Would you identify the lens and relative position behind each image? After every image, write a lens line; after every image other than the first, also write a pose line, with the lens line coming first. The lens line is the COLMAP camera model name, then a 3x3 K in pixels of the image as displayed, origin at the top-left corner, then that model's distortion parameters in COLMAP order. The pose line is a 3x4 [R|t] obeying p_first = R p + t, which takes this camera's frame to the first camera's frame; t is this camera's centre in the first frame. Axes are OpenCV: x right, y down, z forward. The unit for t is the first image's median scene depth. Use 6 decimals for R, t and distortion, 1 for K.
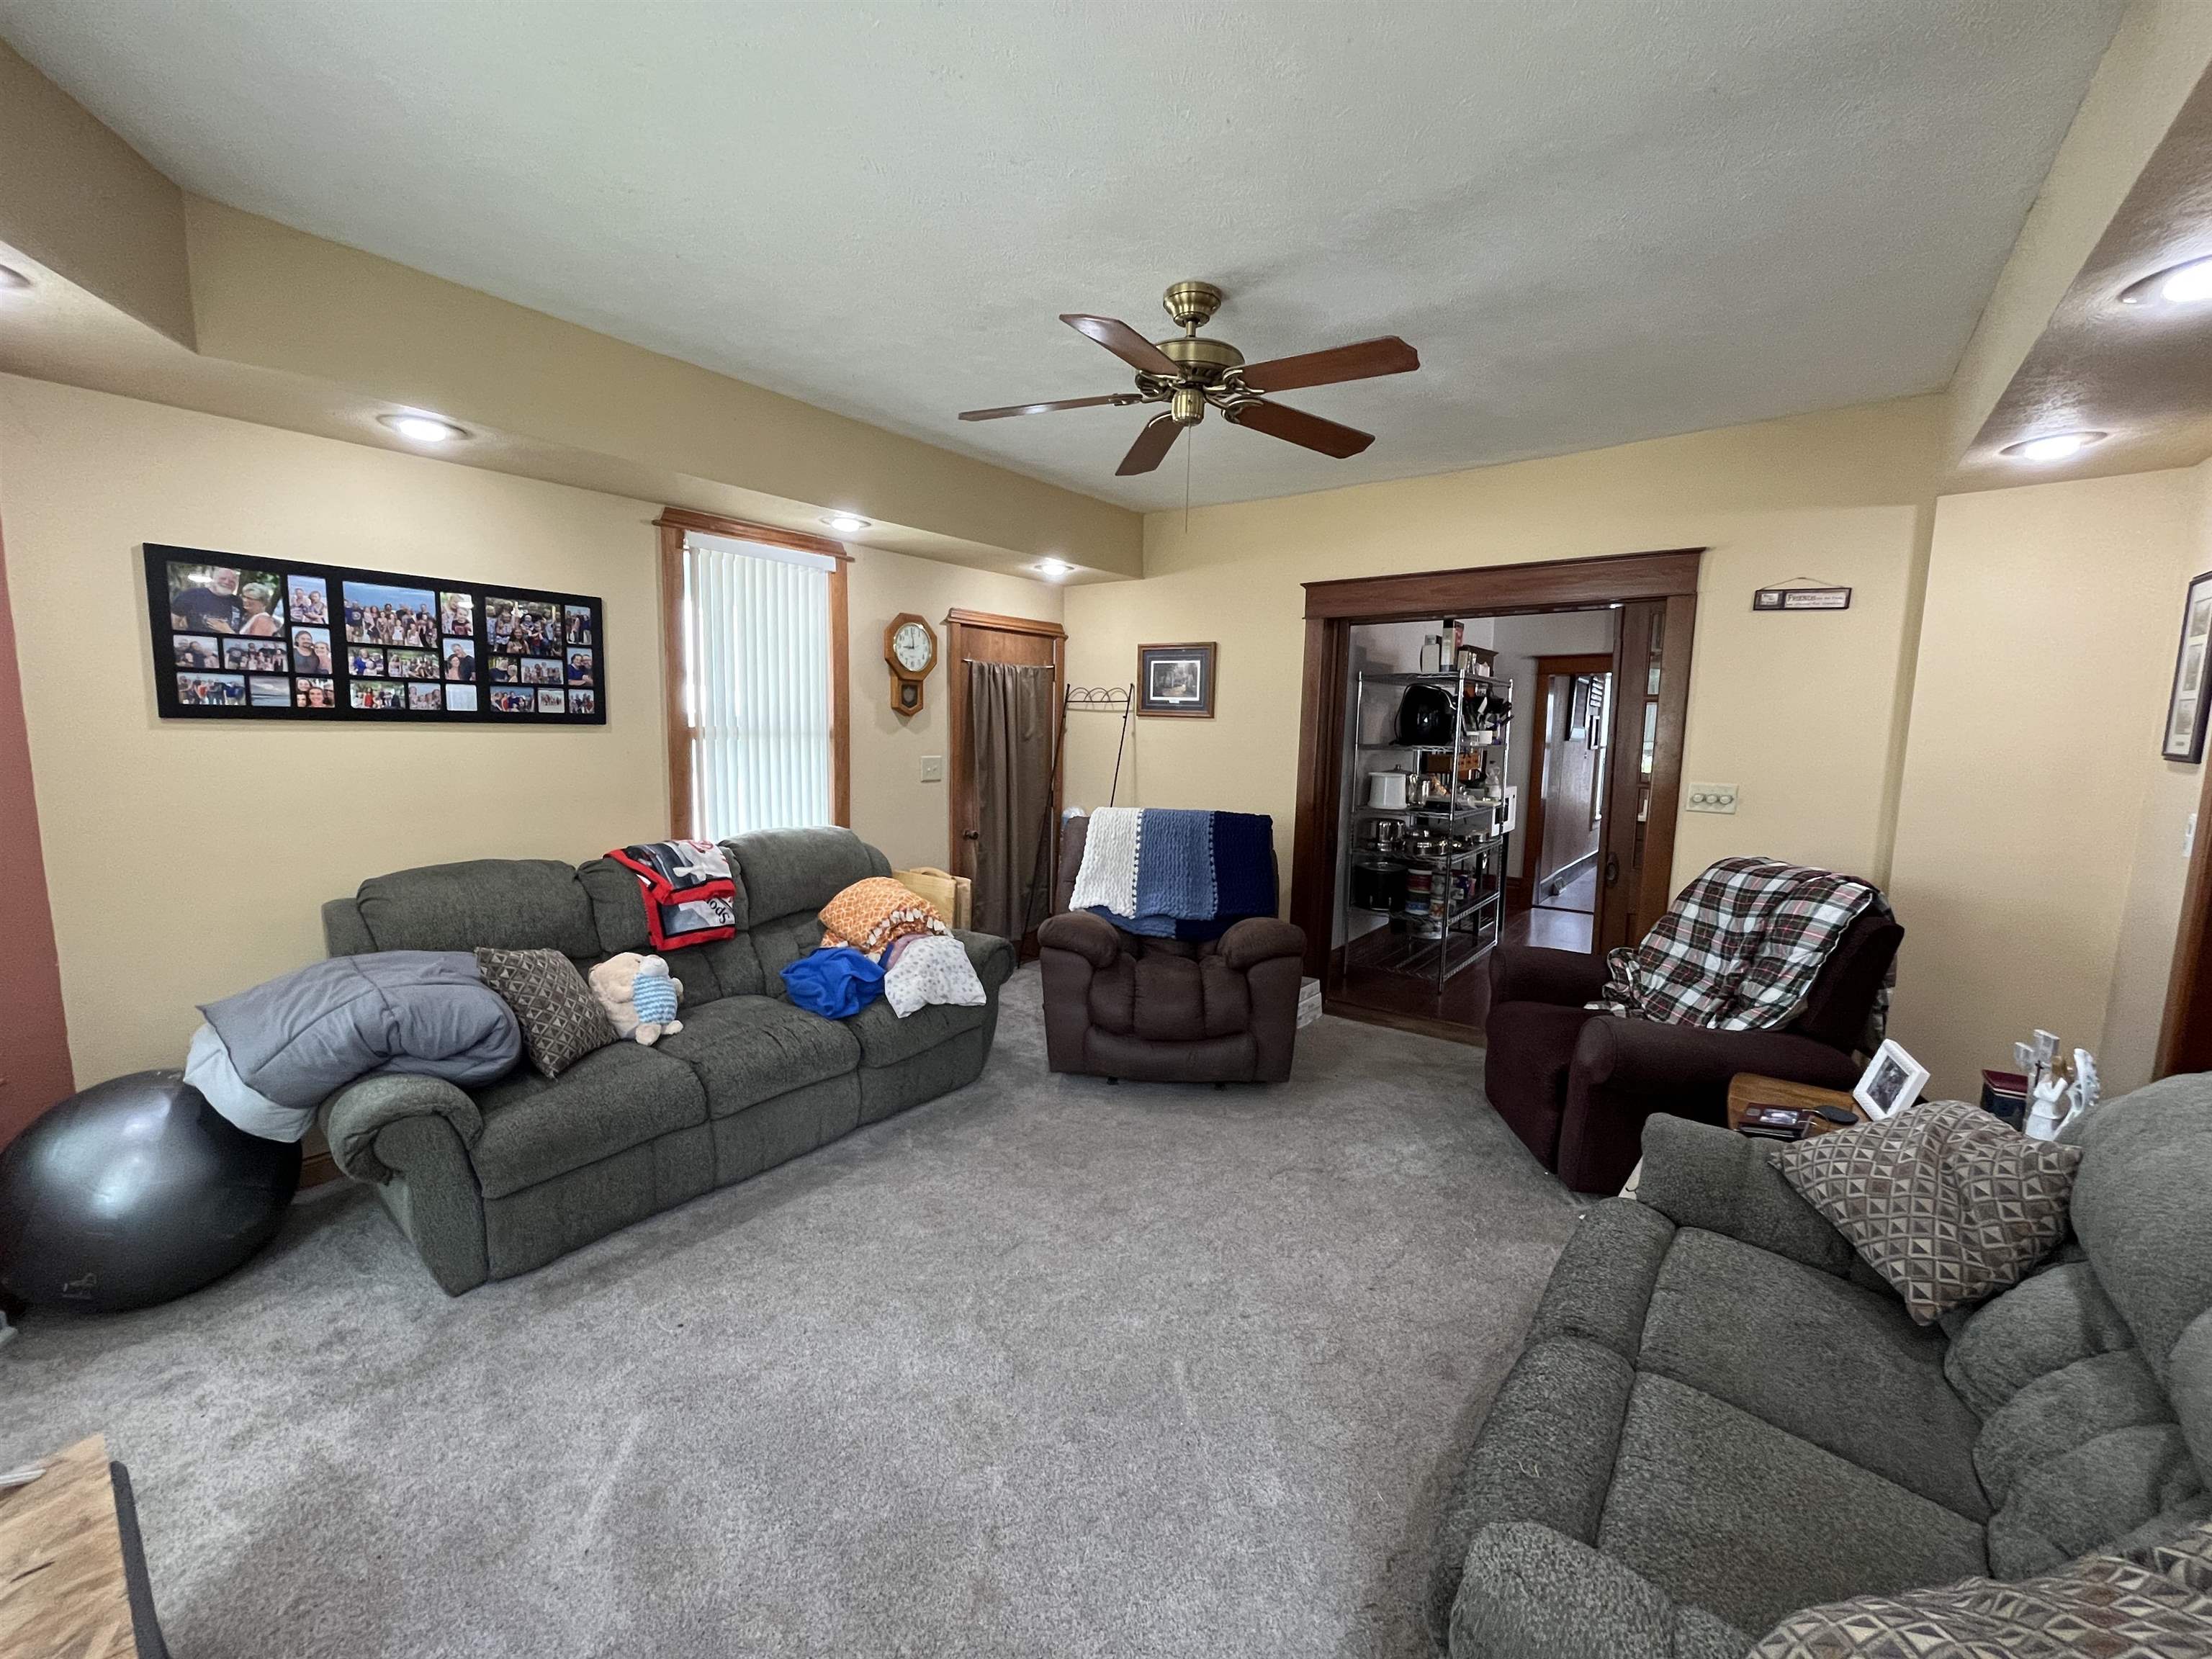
lens RADIAL K [[892.0, 0, 1107.2], [0, 892.0, 824.8], [0, 0, 1]] dist [-0.003994, 0.000215]
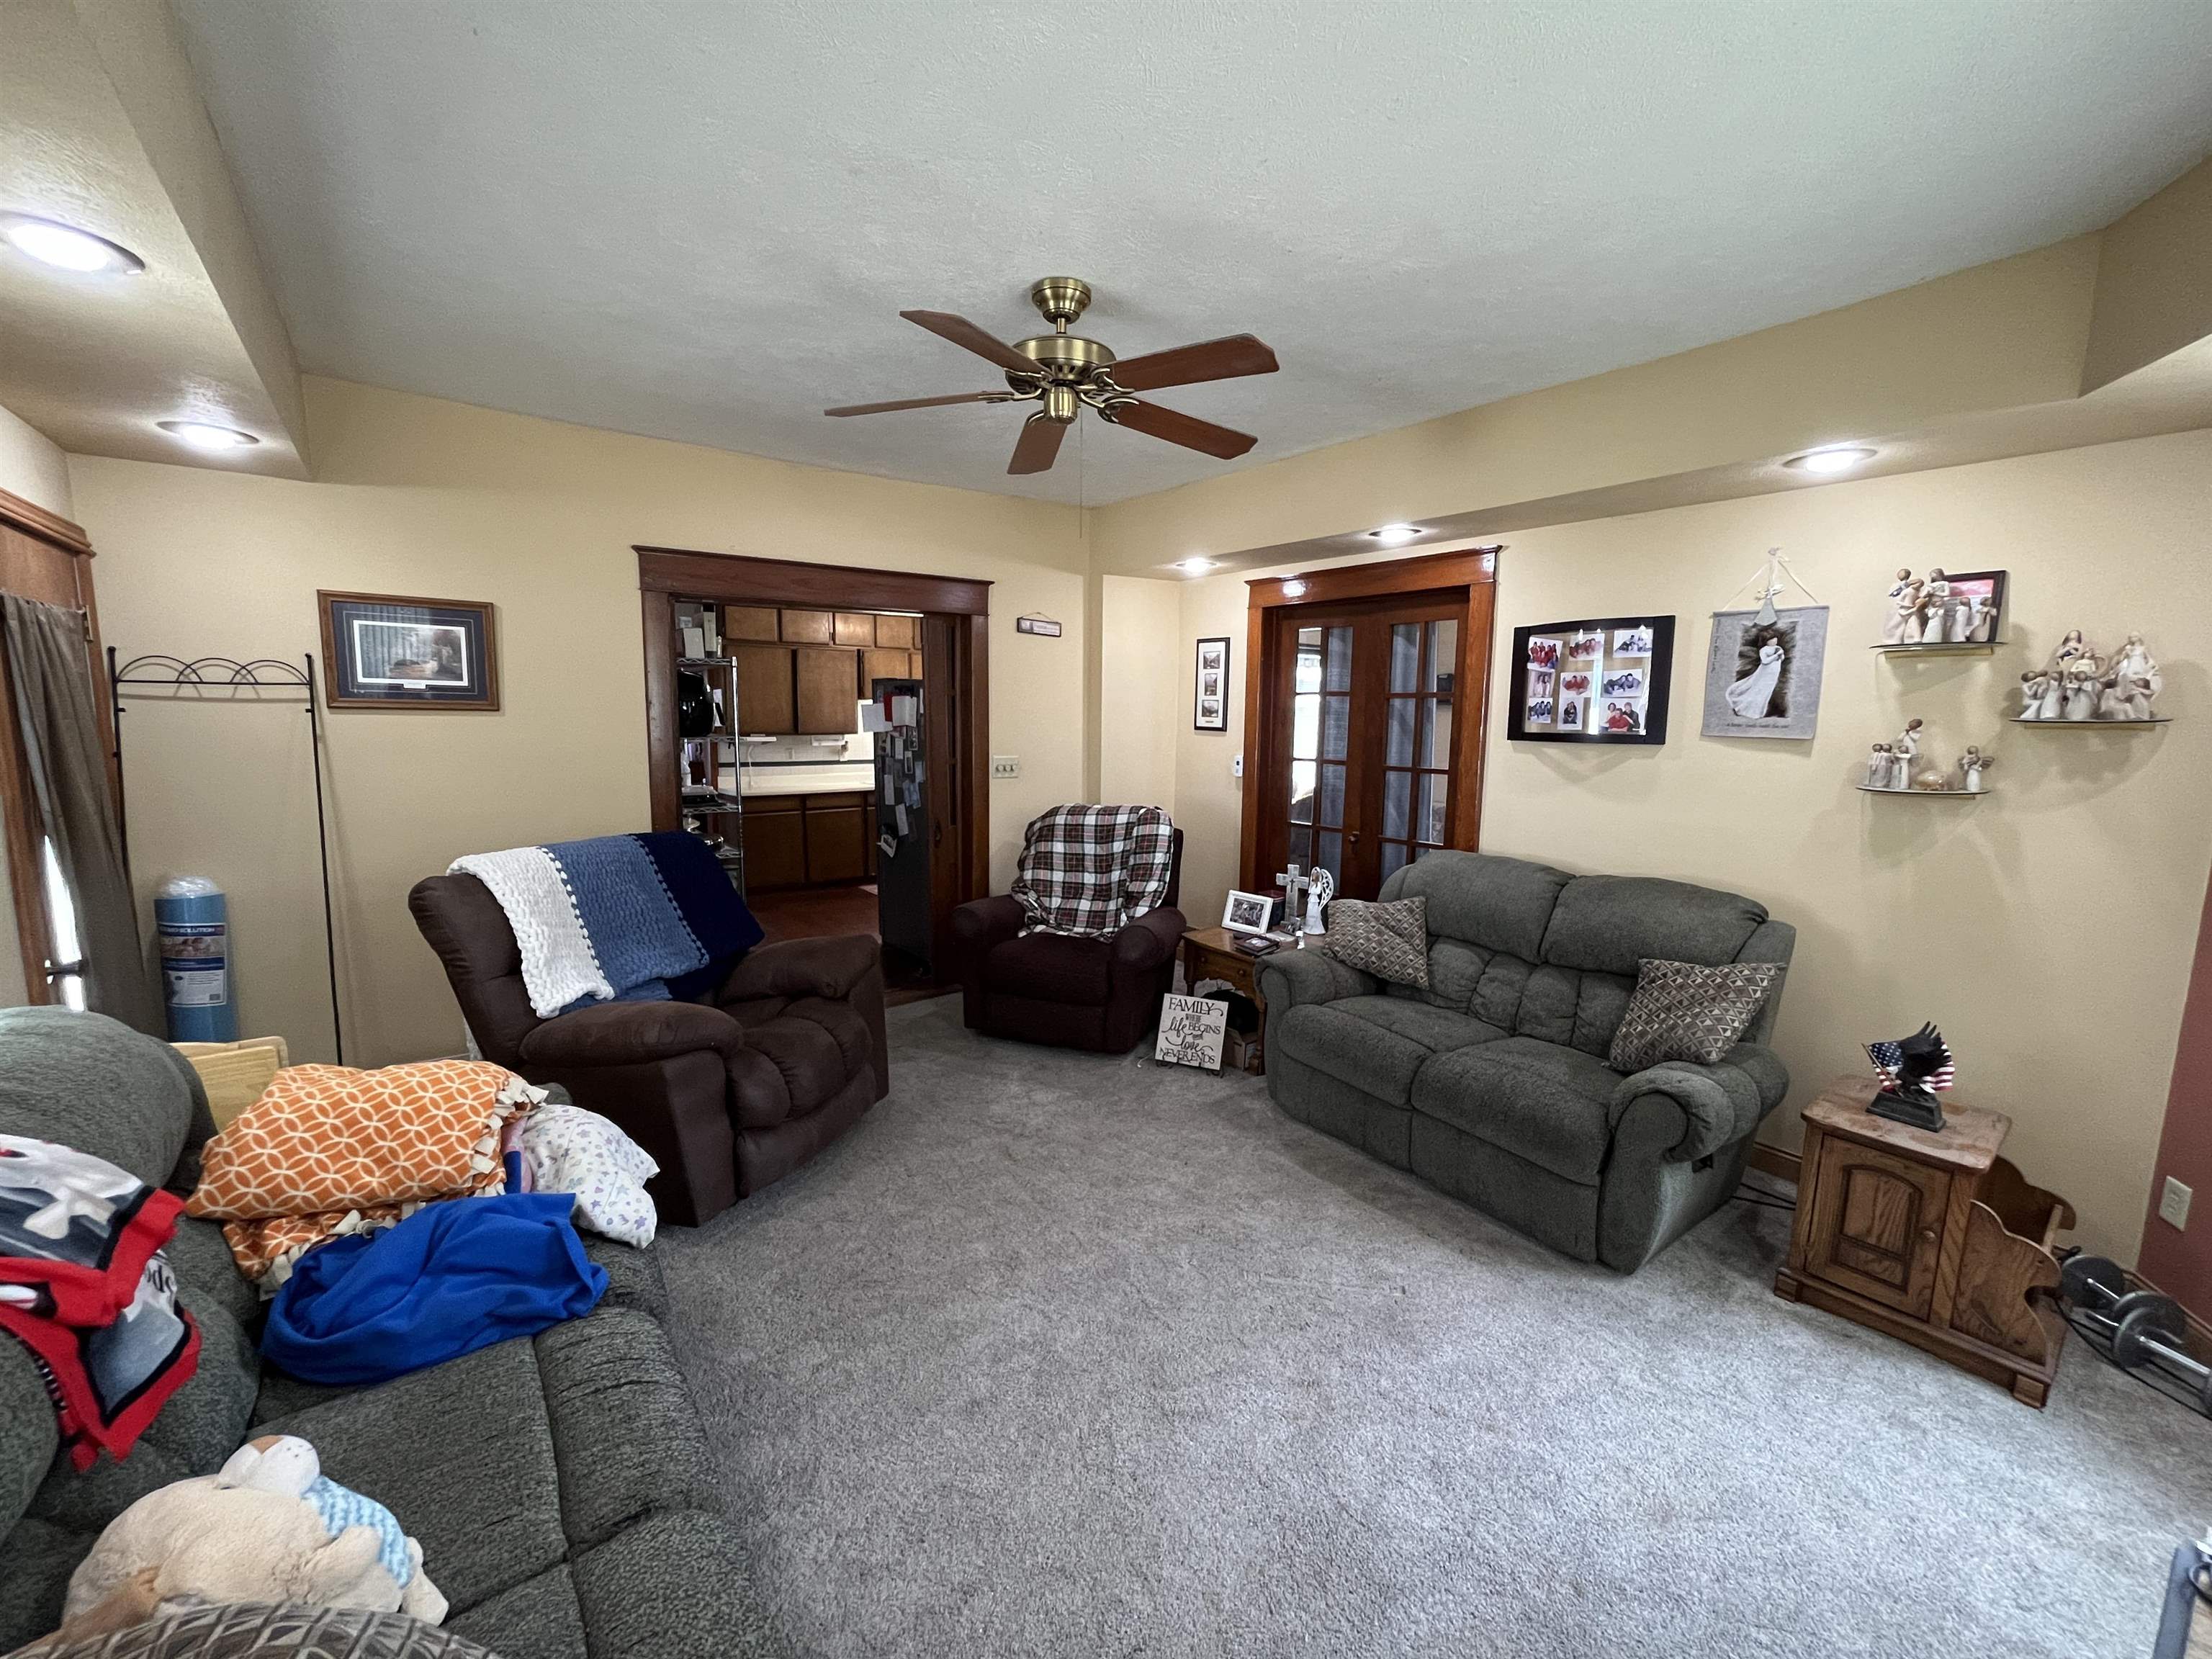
lens RADIAL K [[892.0, 0, 1099.7], [0, 892.0, 824.3], [0, 0, 1]] dist [-0.003994, 0.000215]
pose [[0.277455, -0.136497, 0.950993, -0.676192], [0.106361, 0.988135, 0.110797, -0.090606], [-0.954833, 0.070408, 0.288681, 0.536703]]
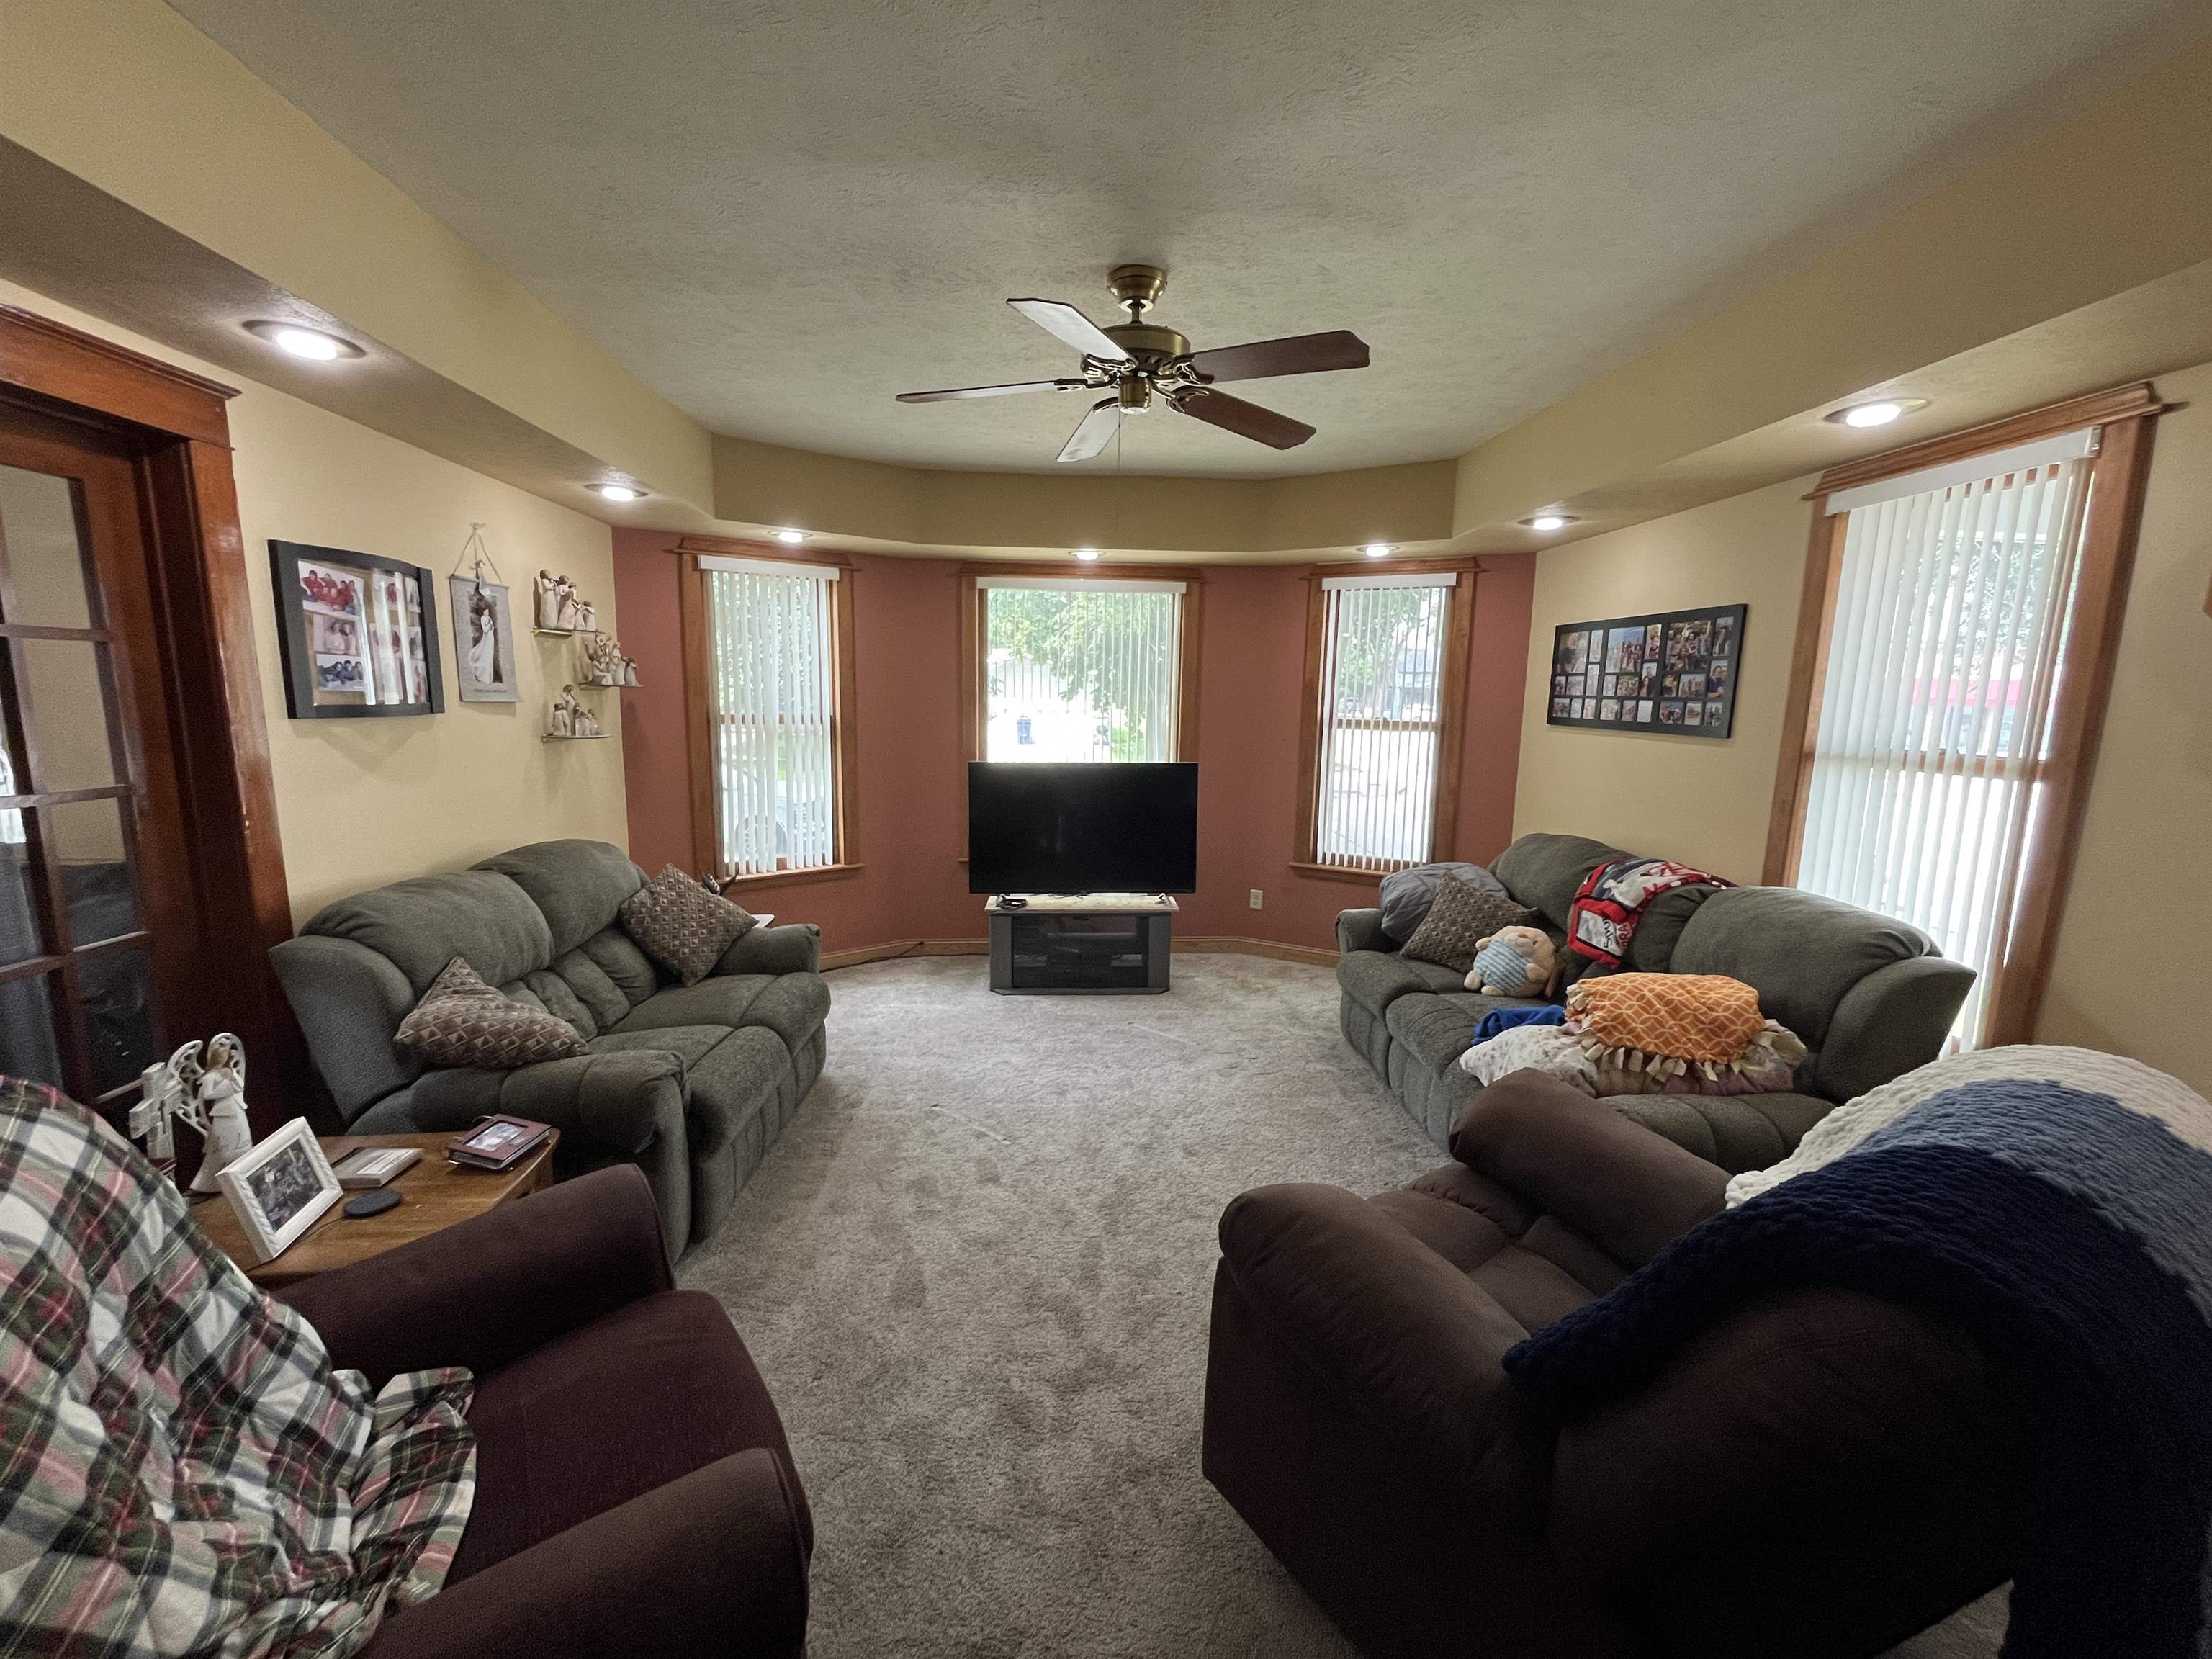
lens RADIAL K [[892.0, 0, 1108.0], [0, 892.0, 836.9], [0, 0, 1]] dist [-0.003994, 0.000215]
pose [[-0.743845, 0.070561, -0.664617, 0.605671], [-0.112598, 0.966968, 0.228682, -0.166049], [0.658799, 0.244939, -0.711329, 1.369183]]
